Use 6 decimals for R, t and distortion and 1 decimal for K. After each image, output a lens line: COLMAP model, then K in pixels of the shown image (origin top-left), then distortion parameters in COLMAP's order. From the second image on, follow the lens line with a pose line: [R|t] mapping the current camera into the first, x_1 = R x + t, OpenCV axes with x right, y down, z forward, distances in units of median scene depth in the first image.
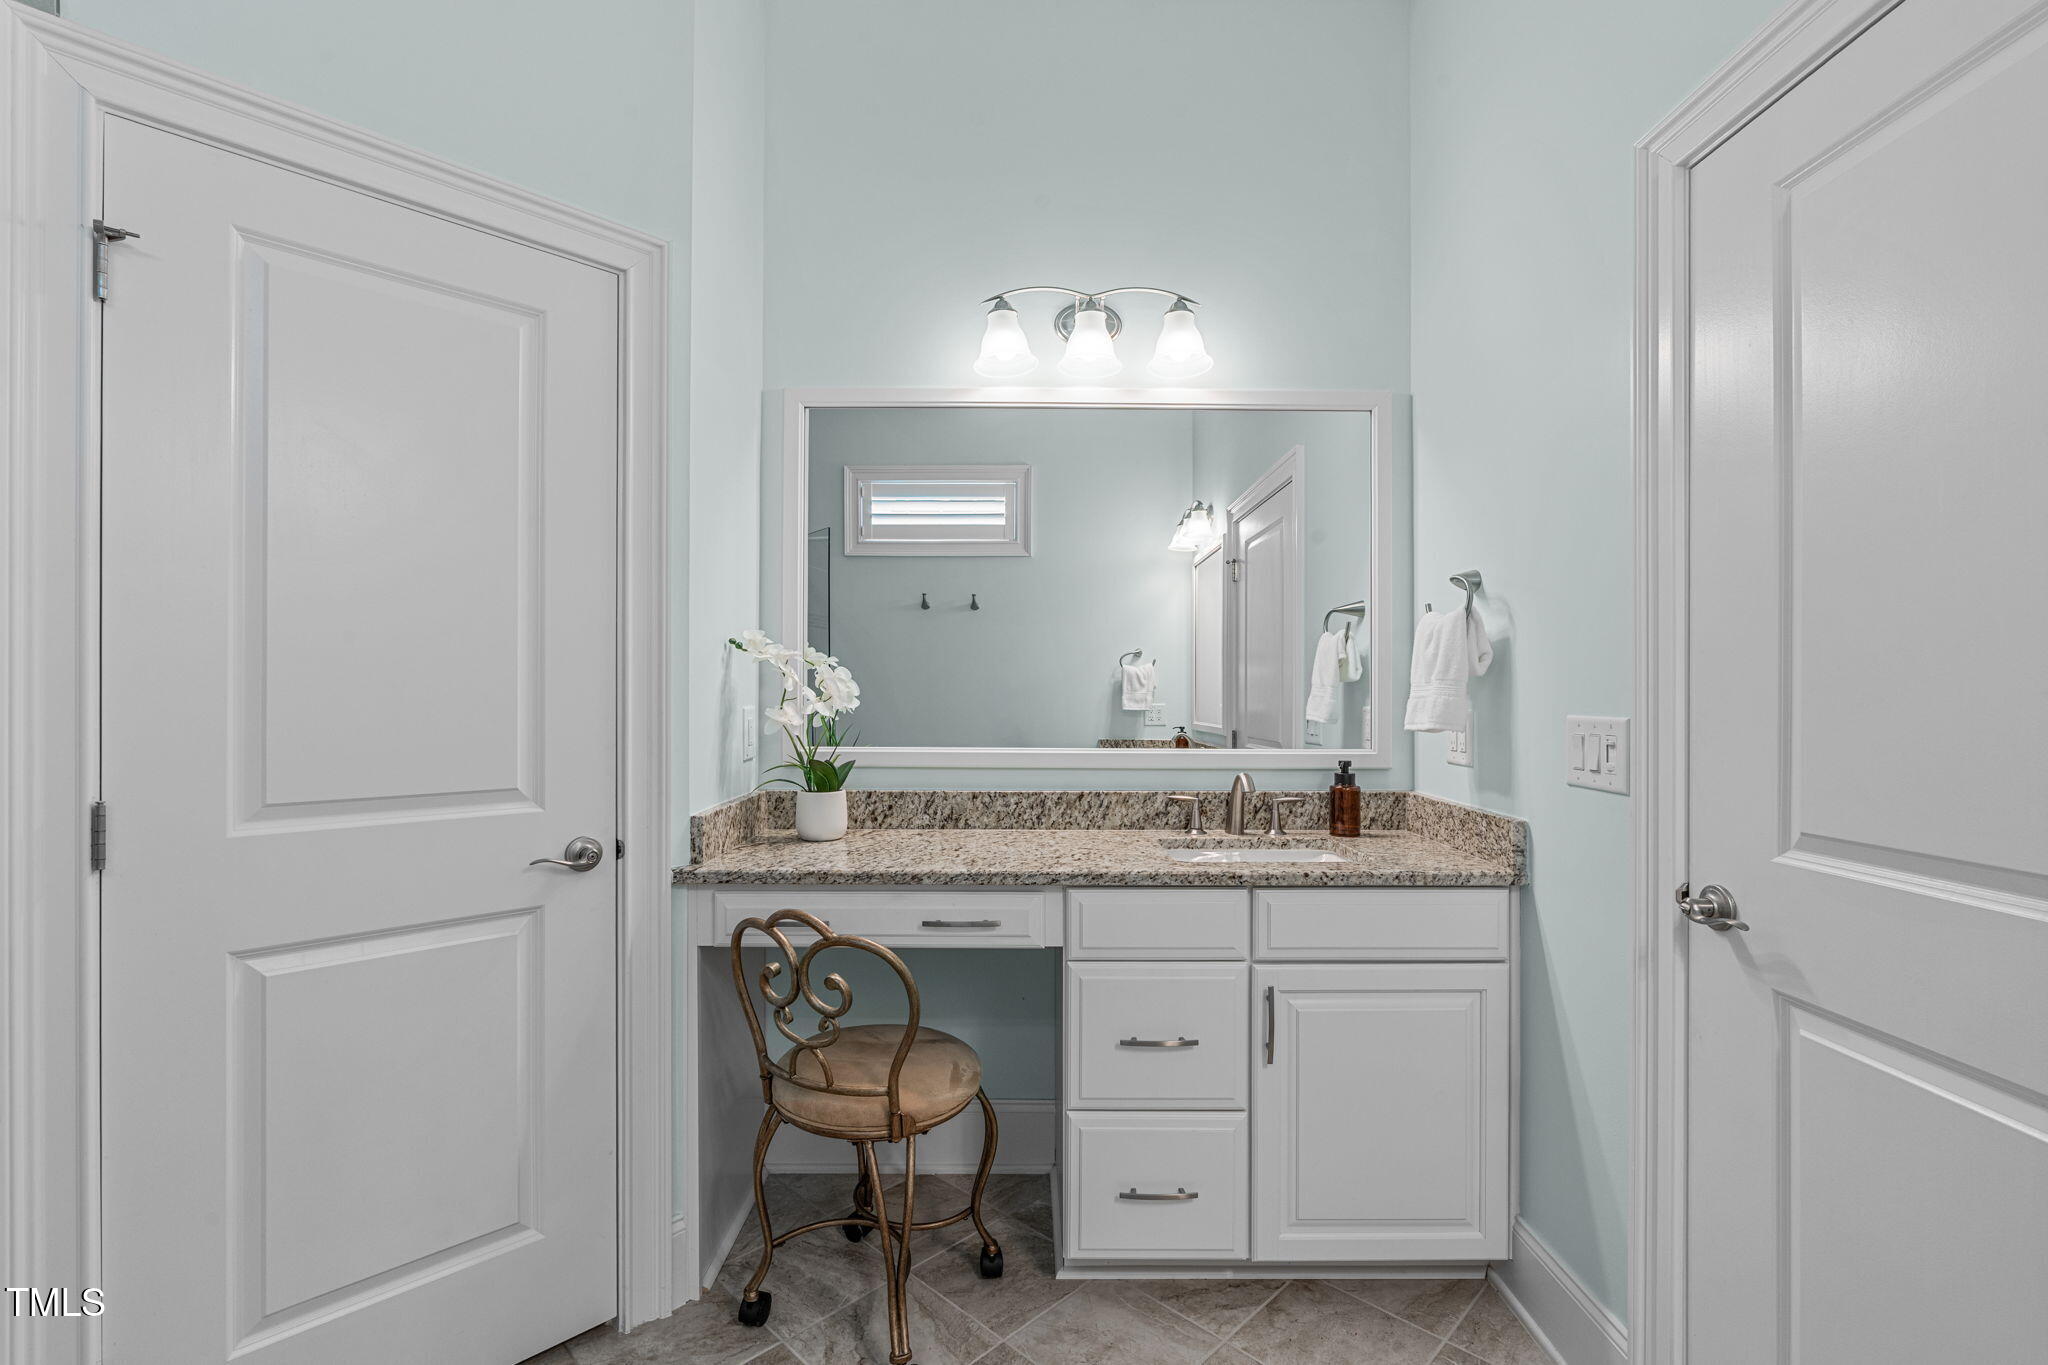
lens RADIAL K [[924.1, 0, 1032.3], [0, 924.1, 691.1], [0, 0, 1]] dist [-0.003090, 0.000328]
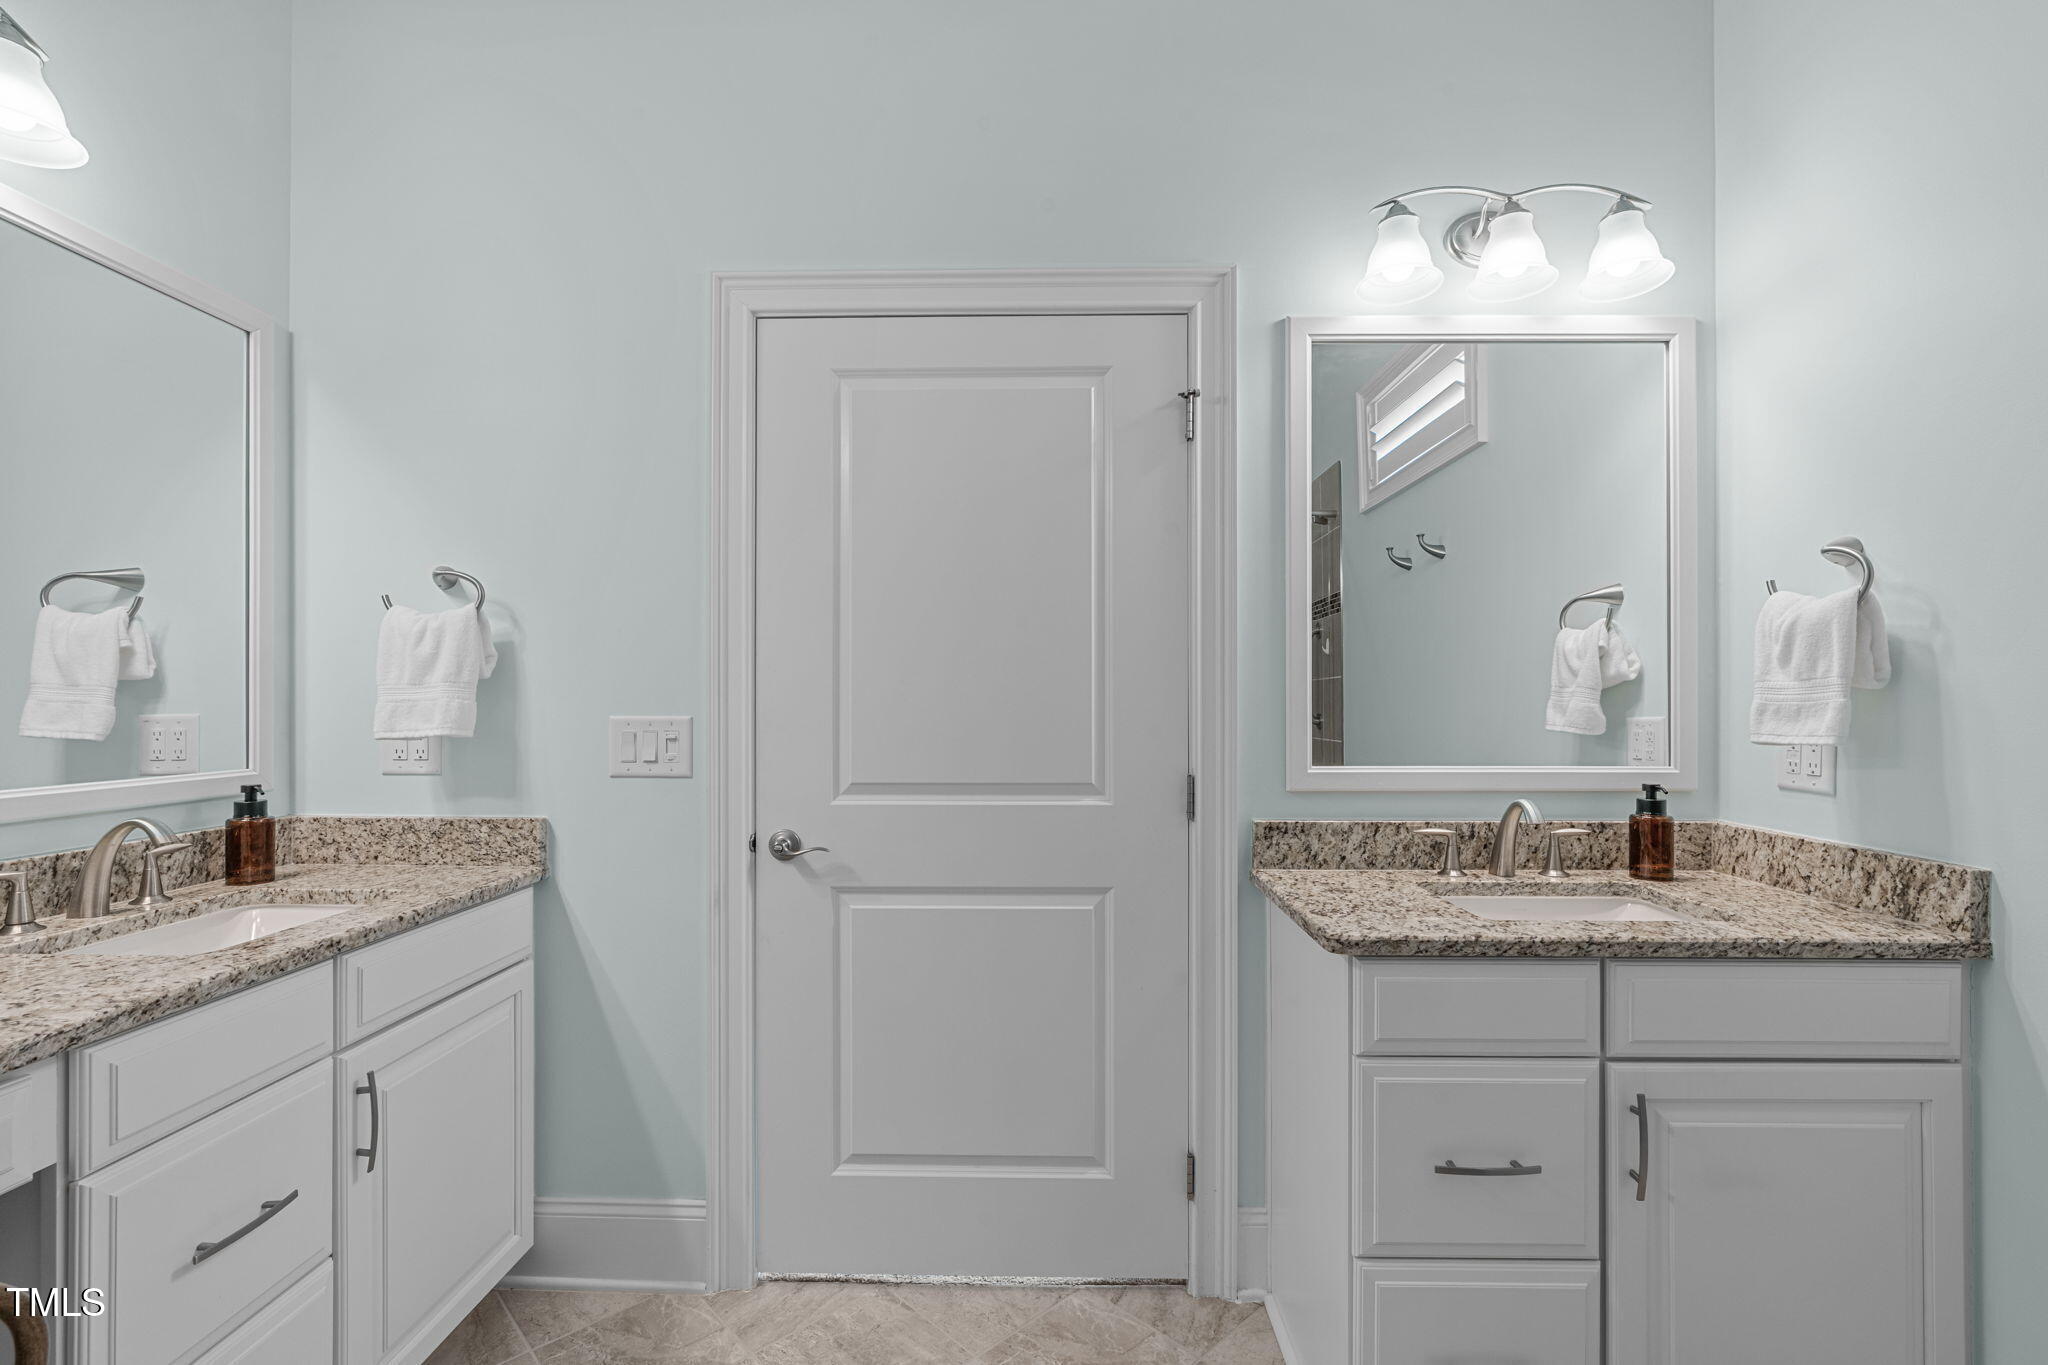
lens RADIAL K [[924.1, 0, 1032.3], [0, 924.1, 691.1], [0, 0, 1]] dist [-0.003090, 0.000328]
pose [[0.025648, 0.005905, 0.999654, -0.420297], [-0.003189, 0.999978, -0.005825, 0.000460], [-0.999666, -0.003039, 0.025666, 0.346662]]
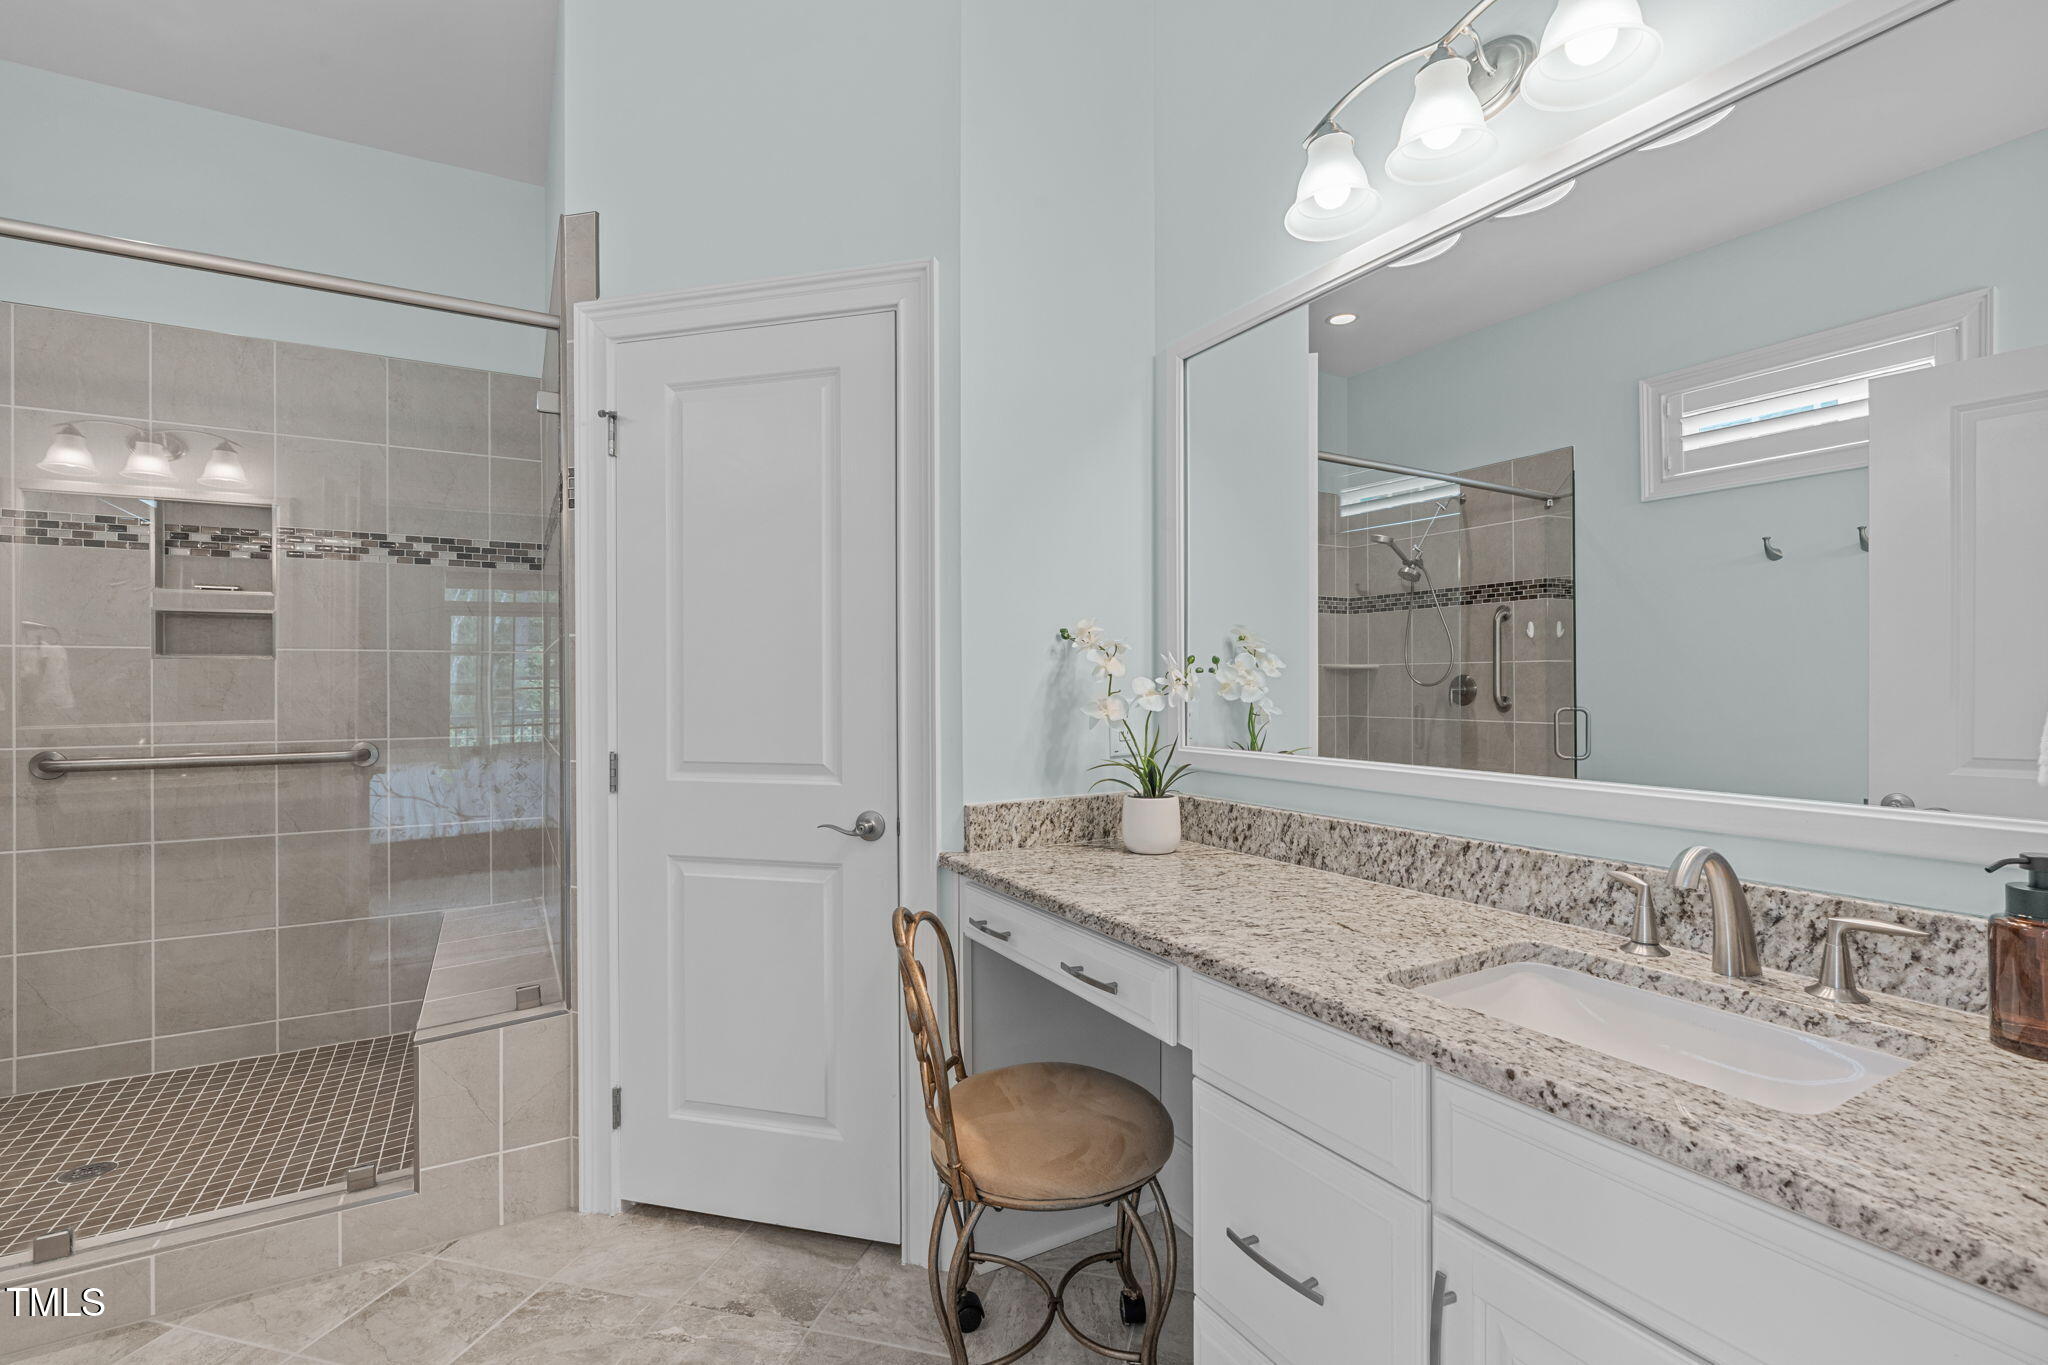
lens RADIAL K [[924.1, 0, 1032.3], [0, 924.1, 691.1], [0, 0, 1]] dist [-0.003090, 0.000328]
pose [[0.494019, -0.001507, -0.869450, 0.476850], [0.007213, 0.999971, 0.002365, 0.005171], [0.869421, -0.007439, 0.494015, 0.469230]]
